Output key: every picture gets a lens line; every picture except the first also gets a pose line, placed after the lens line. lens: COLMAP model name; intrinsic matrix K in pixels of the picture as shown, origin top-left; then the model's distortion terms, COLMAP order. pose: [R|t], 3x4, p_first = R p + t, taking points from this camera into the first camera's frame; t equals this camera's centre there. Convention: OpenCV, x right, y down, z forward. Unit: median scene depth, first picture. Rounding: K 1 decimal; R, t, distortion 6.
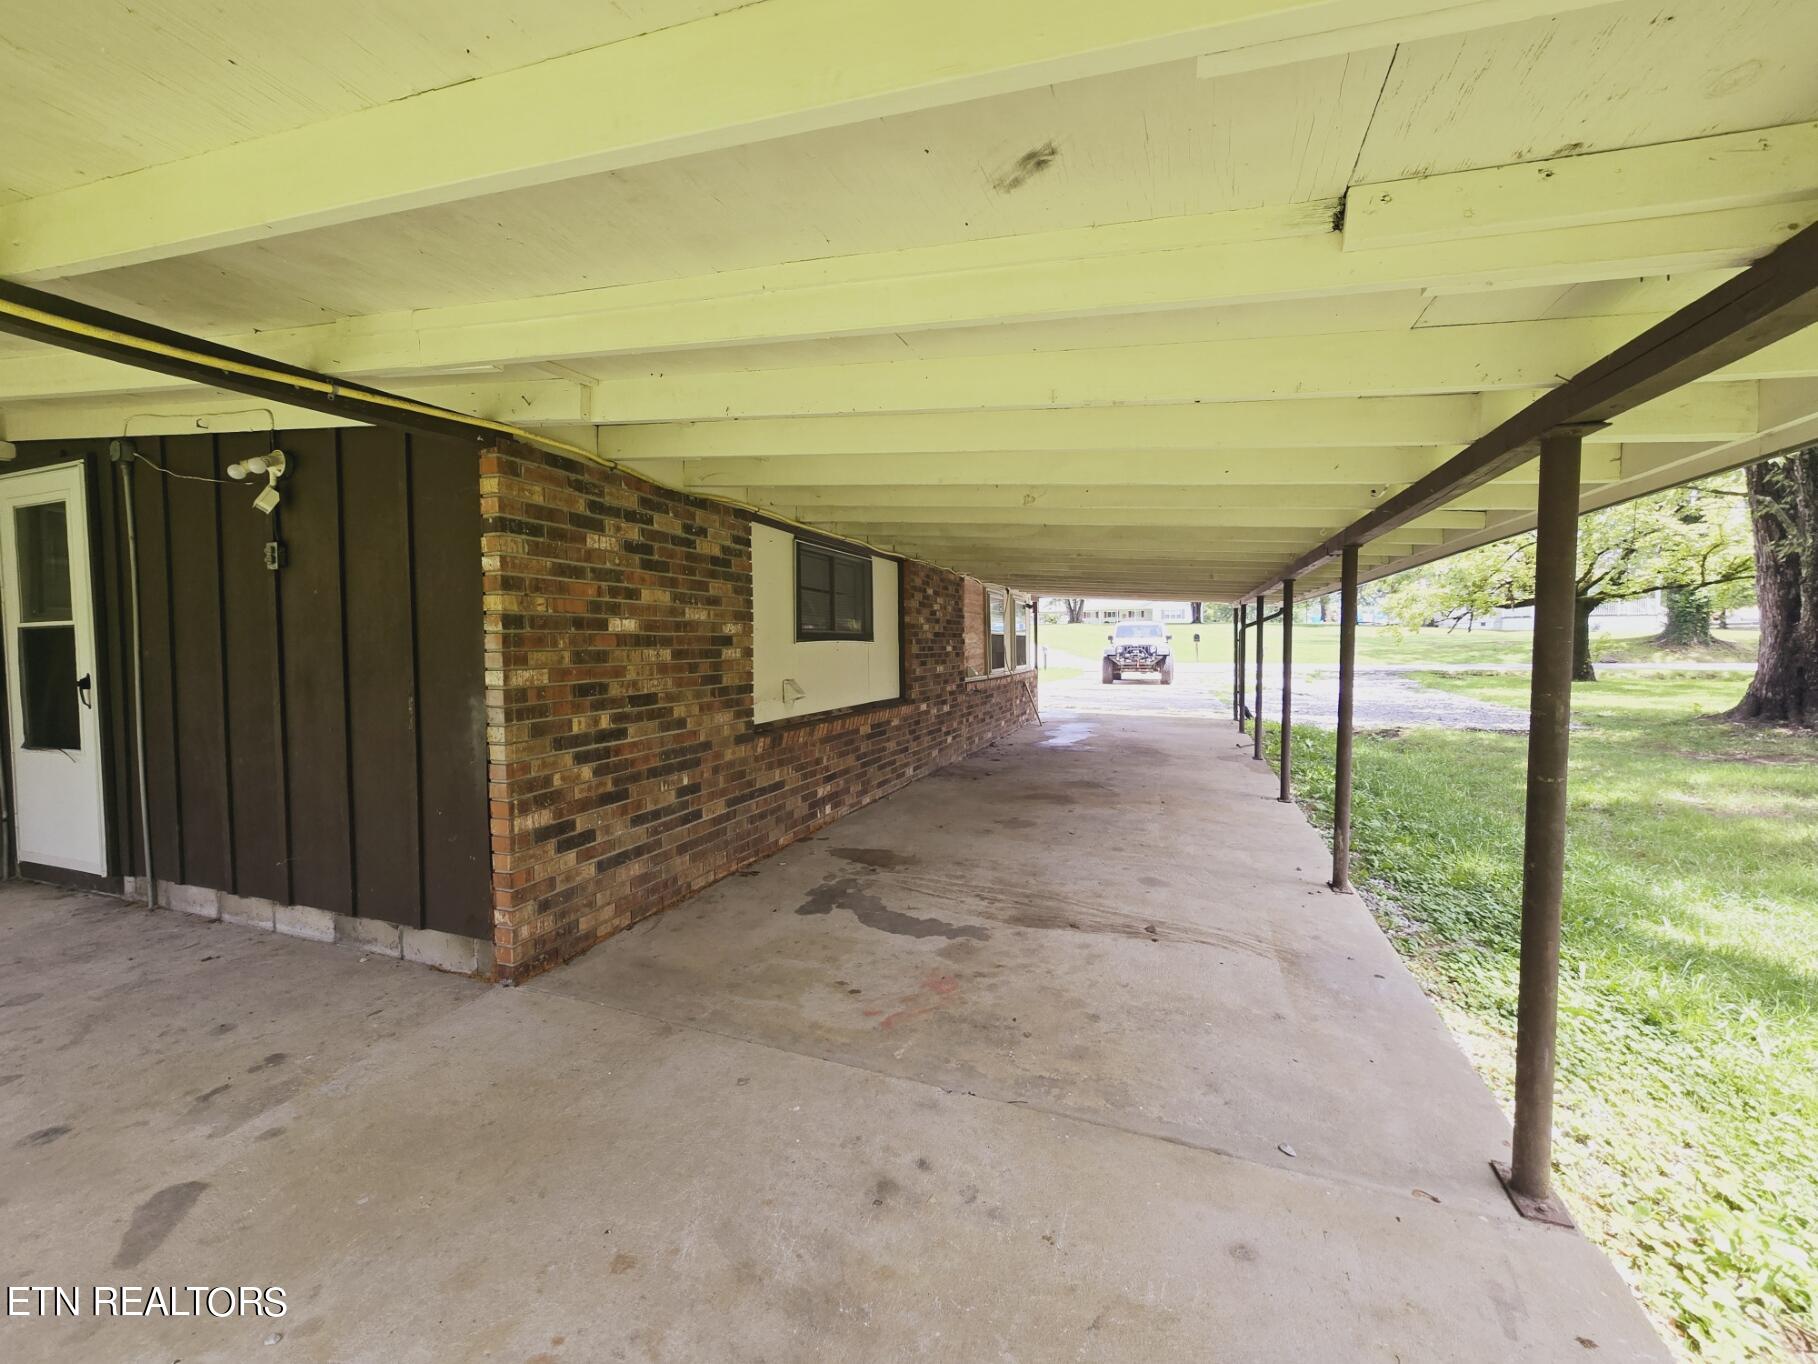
lens RADIAL K [[750.8, 0, 905.0], [0, 750.8, 680.2], [0, 0, 1]] dist [0.000356, -0.000288]
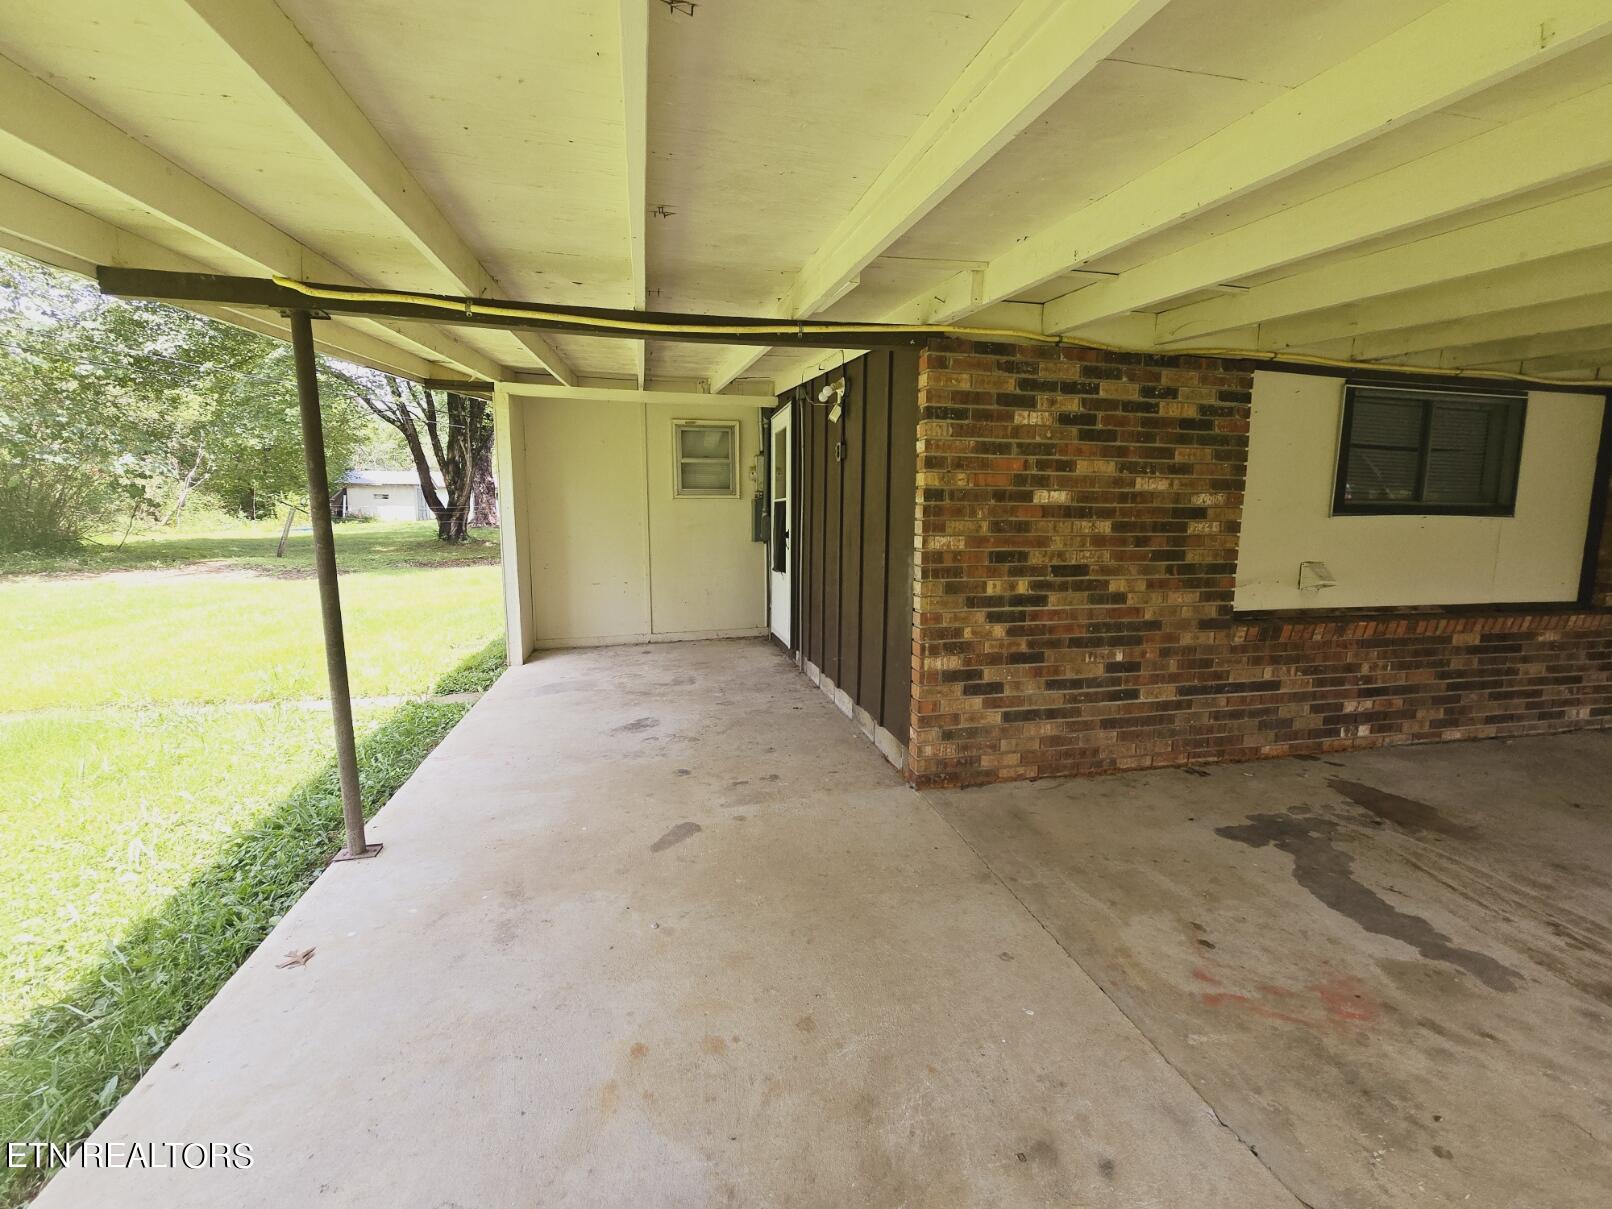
lens RADIAL K [[665.7, 0, 805.0], [0, 665.7, 601.9], [0, 0, 1]] dist [0.000356, -0.000288]
pose [[0.546560, 0.119201, -0.828893, 0.229613], [-0.051814, 0.992735, 0.108598, -0.012021], [0.835815, -0.016407, 0.548765, 0.217075]]
